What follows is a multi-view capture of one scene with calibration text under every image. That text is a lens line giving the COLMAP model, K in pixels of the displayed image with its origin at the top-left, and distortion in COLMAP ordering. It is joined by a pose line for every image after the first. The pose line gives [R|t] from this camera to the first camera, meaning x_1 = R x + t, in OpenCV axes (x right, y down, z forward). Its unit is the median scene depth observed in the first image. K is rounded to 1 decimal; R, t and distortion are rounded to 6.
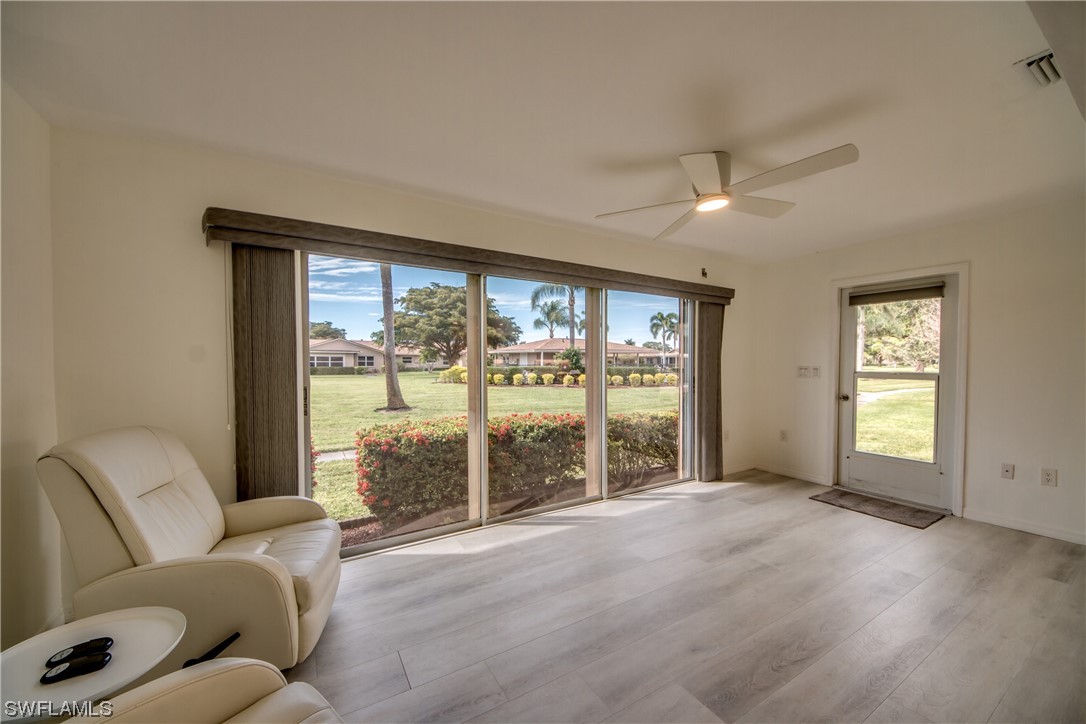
lens RADIAL K [[401.5, 0, 538.4], [0, 401.5, 369.0], [0, 0, 1]] dist [0.024818, -0.020125]
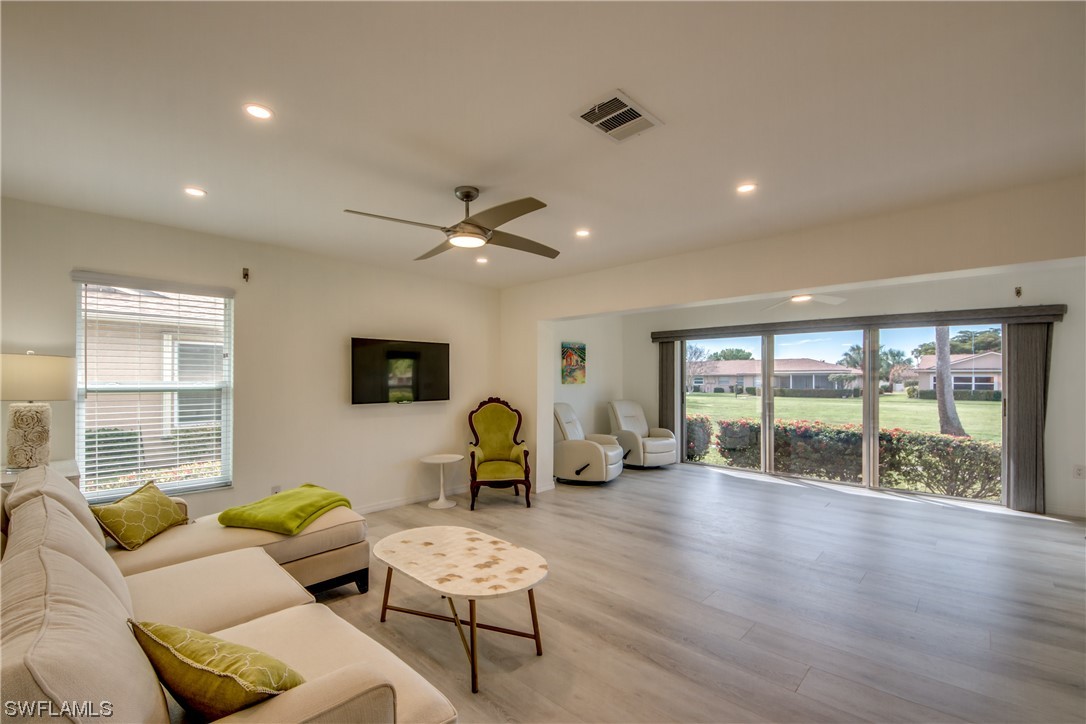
lens RADIAL K [[468.0, 0, 532.0], [0, 468.0, 378.4], [0, 0, 1]] dist [0.000764, -0.000044]
pose [[0.265258, -0.003426, -0.964171, 0.222776], [-0.023221, 0.999681, -0.009940, 0.000855], [0.963898, 0.025026, 0.265094, -0.076939]]
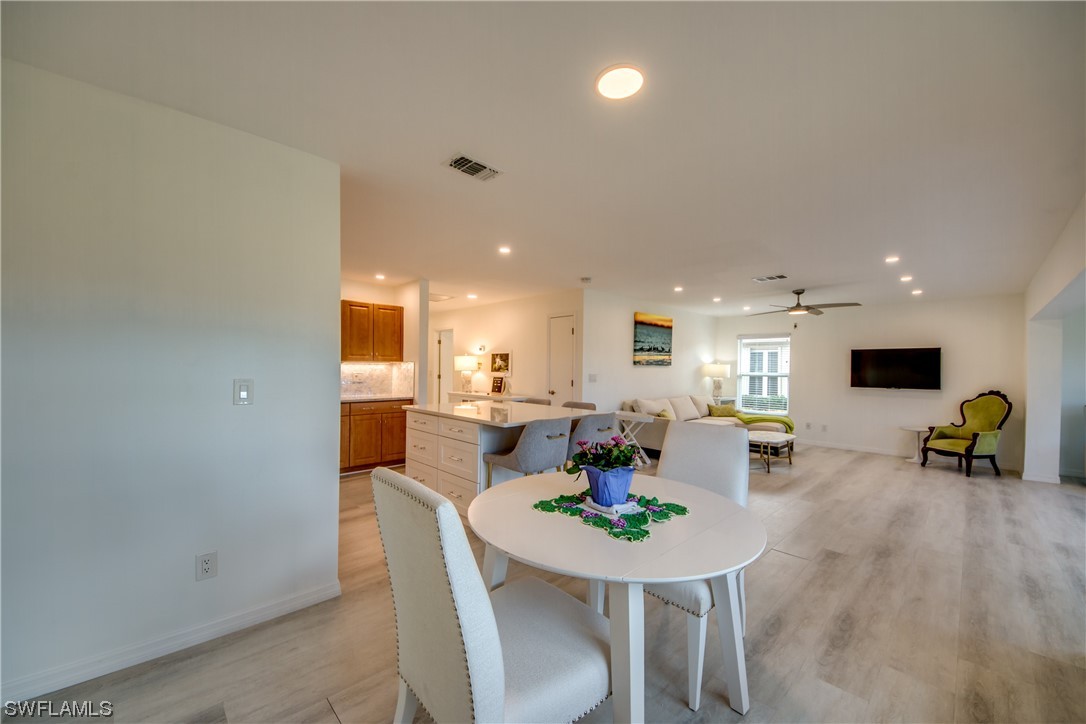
lens RADIAL K [[401.5, 0, 538.4], [0, 401.5, 369.0], [0, 0, 1]] dist [0.024818, -0.020125]
pose [[-0.977401, -0.014961, -0.210866, 0.306971], [-0.020766, 0.999463, 0.025345, -0.004848], [0.210373, 0.029152, -0.977186, 0.150295]]
